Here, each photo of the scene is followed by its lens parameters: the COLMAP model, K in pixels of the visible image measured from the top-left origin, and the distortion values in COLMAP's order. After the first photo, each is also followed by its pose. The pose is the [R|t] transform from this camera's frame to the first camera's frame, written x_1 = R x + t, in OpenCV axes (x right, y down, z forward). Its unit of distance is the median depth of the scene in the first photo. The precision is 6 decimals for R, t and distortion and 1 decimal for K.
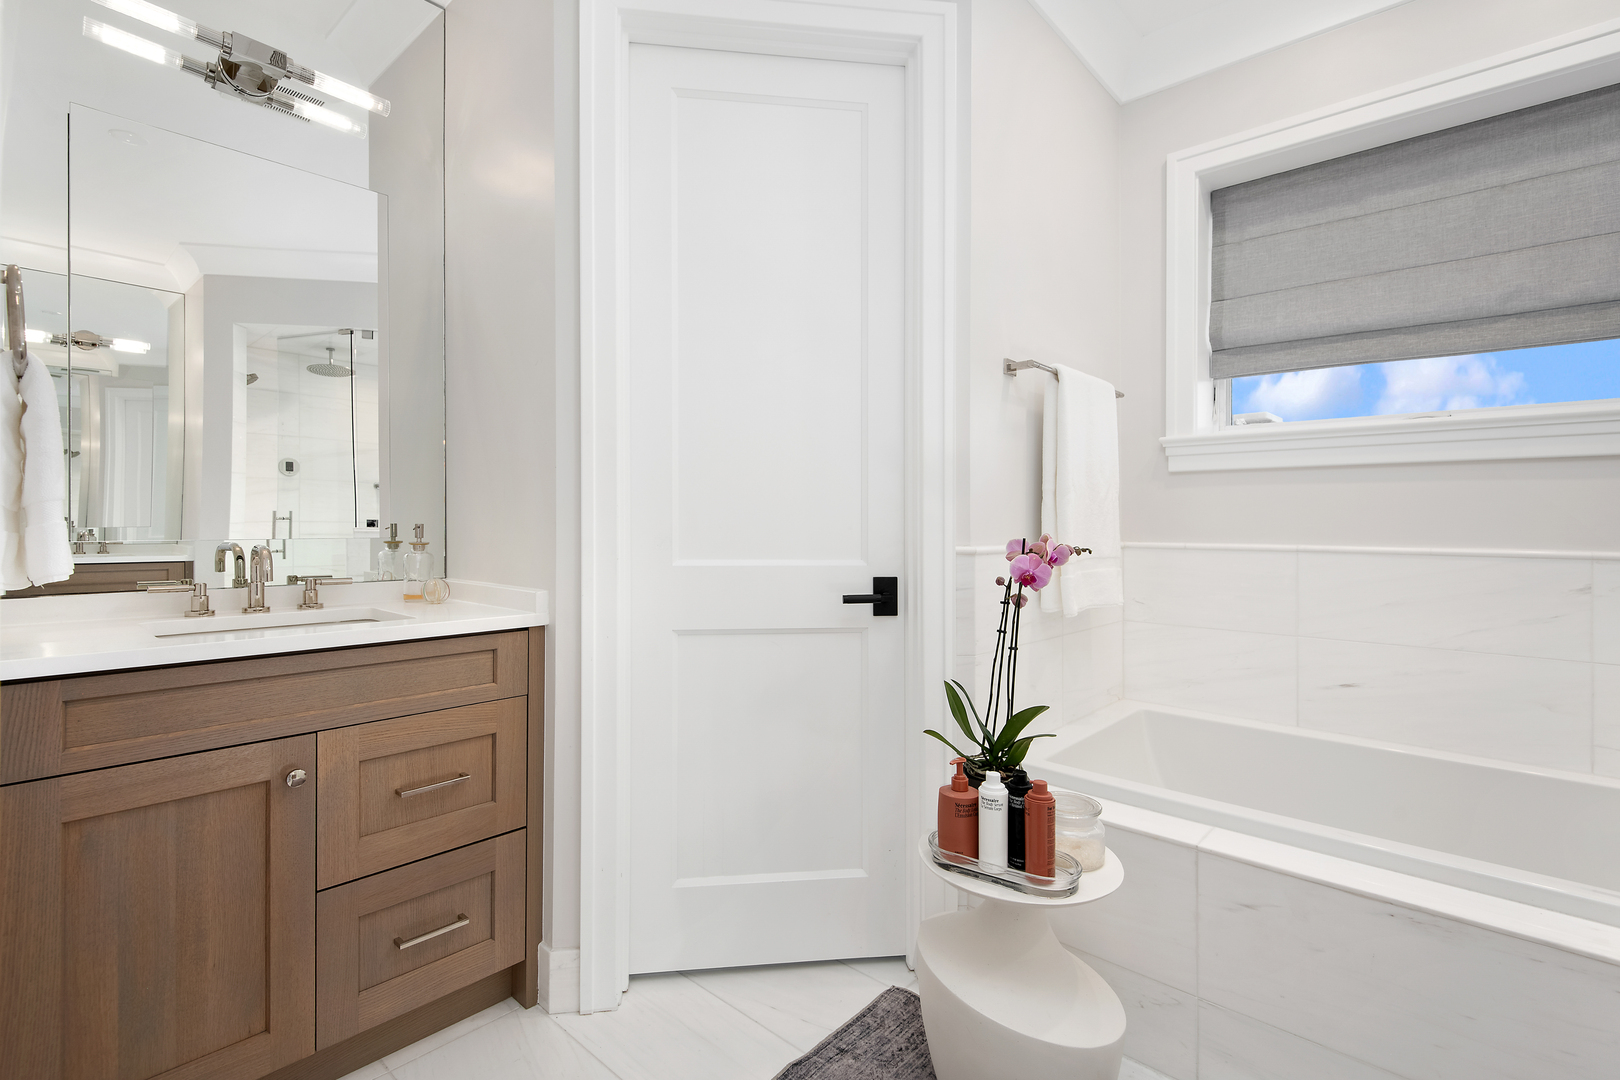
lens RADIAL K [[757.5, 0, 816.1], [0, 757.5, 515.3], [0, 0, 1]] dist [0.000160, -0.000142]
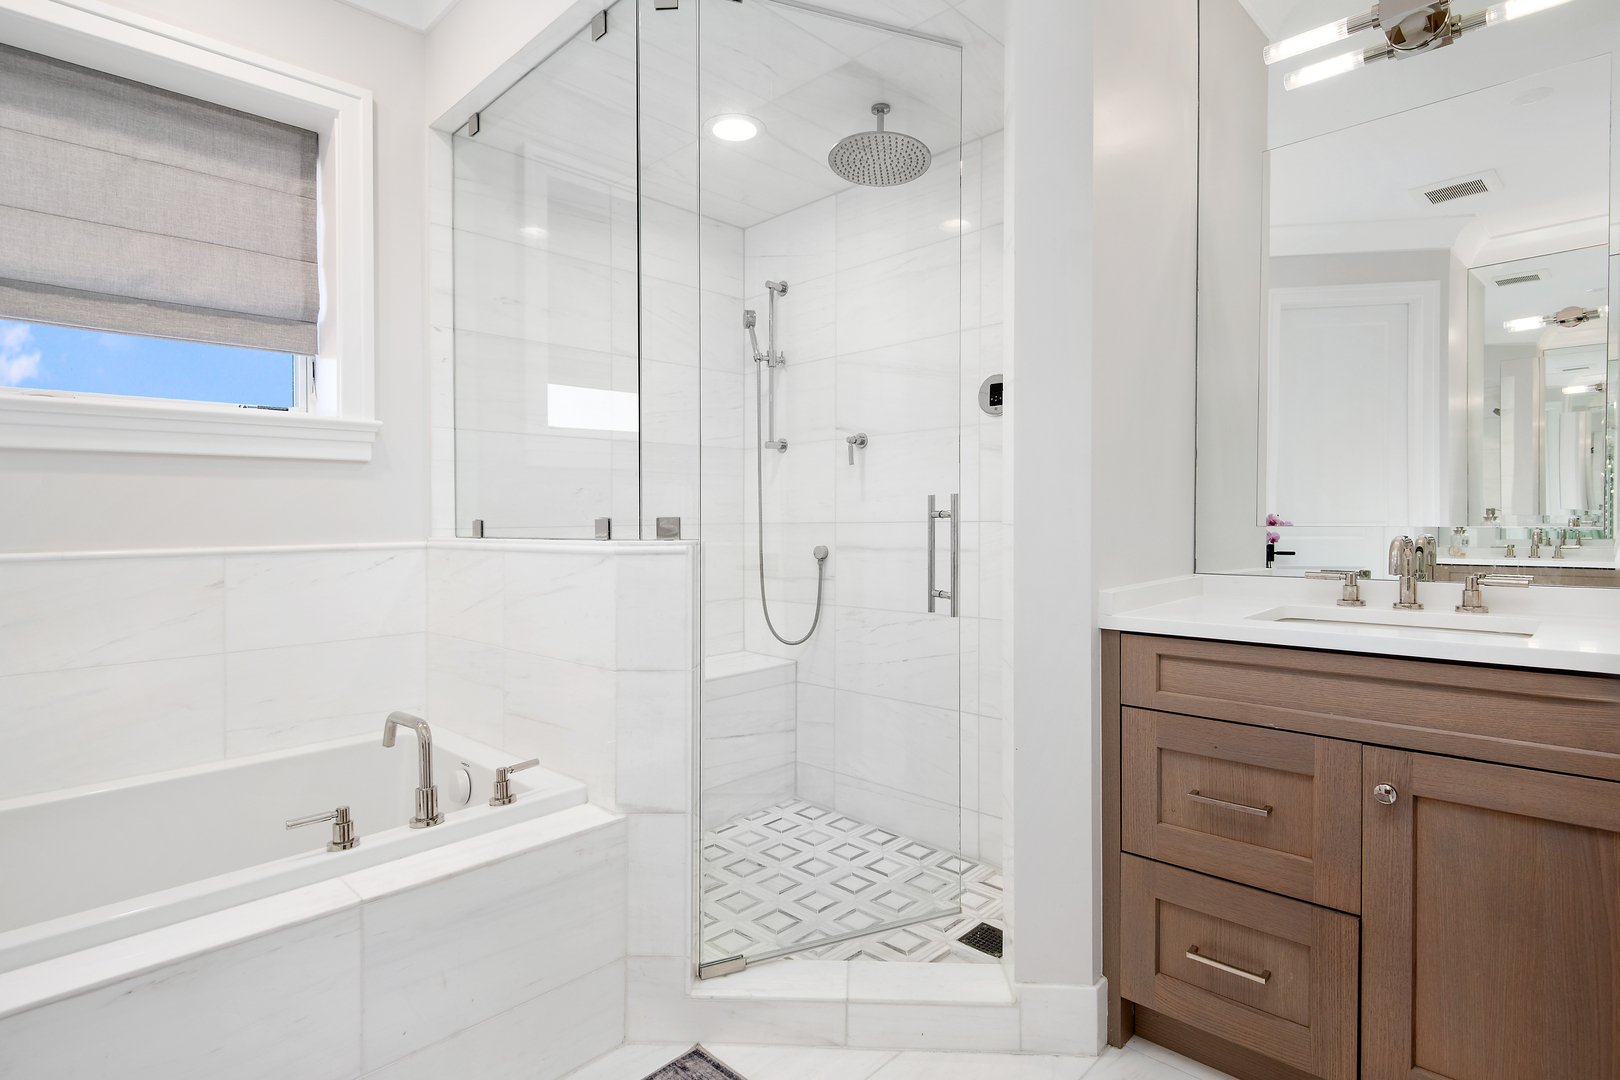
lens RADIAL K [[862.5, 0, 811.8], [0, 862.5, 509.3], [0, 0, 1]] dist [0.023067, -0.000097]
pose [[0.065013, 0.004252, 0.997875, -0.122783], [-0.000089, 0.999991, -0.004255, 0.000374], [-0.997884, 0.000188, 0.065013, 0.110121]]
